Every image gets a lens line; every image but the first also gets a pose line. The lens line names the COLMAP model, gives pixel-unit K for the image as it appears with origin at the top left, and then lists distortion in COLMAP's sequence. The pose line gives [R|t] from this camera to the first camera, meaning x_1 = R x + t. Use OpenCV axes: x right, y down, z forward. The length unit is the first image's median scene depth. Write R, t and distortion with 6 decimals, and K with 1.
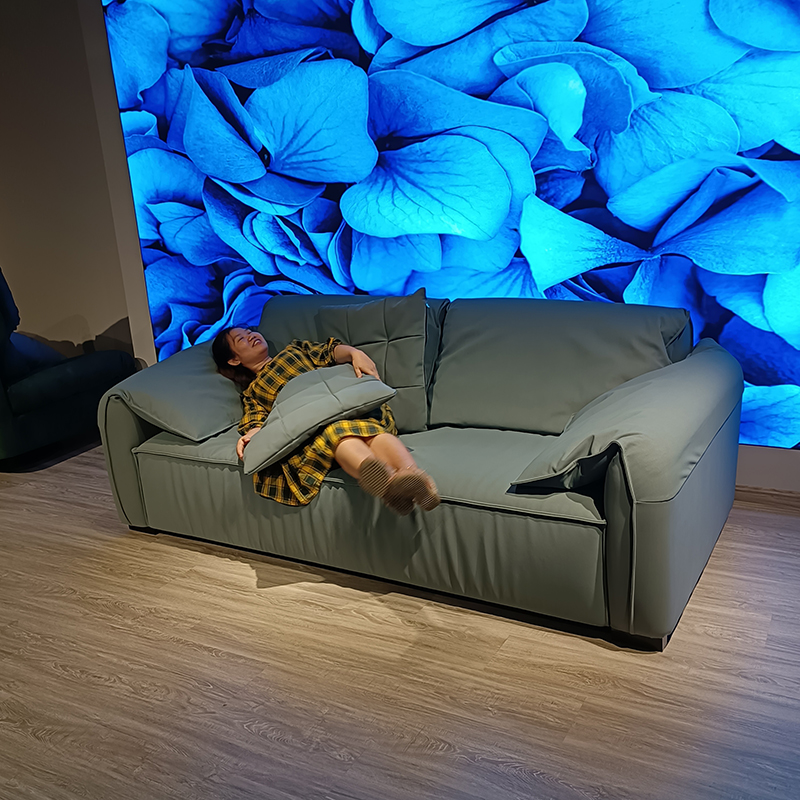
lens RADIAL K [[849.8, 0, 401.7], [0, 849.8, 394.7], [0, 0, 1]] dist [0.033609, 0.000000]
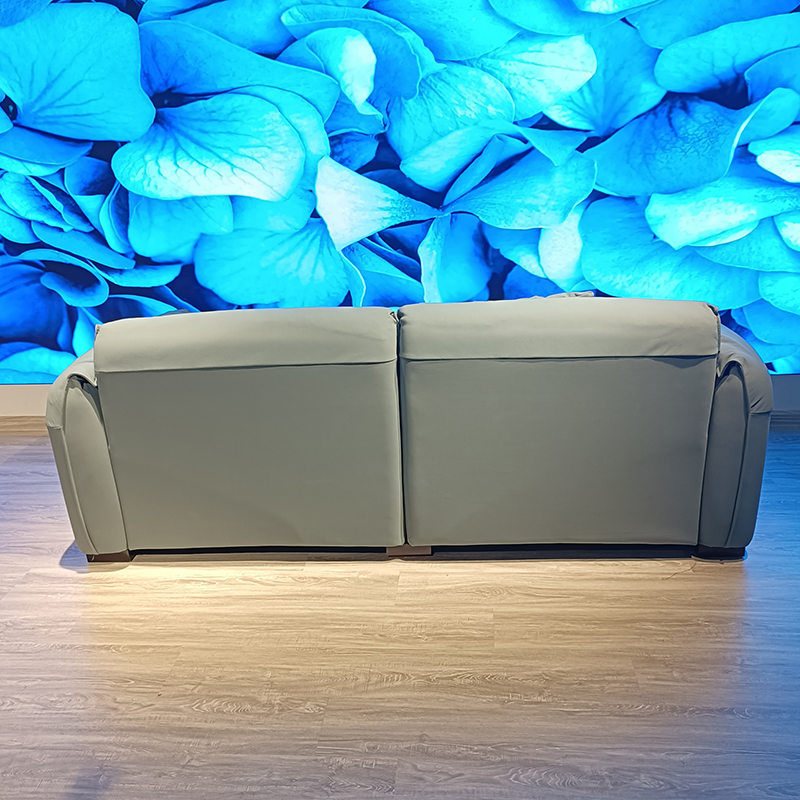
lens RADIAL K [[849.8, 0, 406.6], [0, 849.8, 394.9], [0, 0, 1]] dist [0.033609, 0.000000]
pose [[0.910898, -0.106278, 0.398710, -0.216086], [0.085540, 0.993907, 0.069506, -0.012083], [-0.403668, -0.029207, 0.914439, 0.009902]]
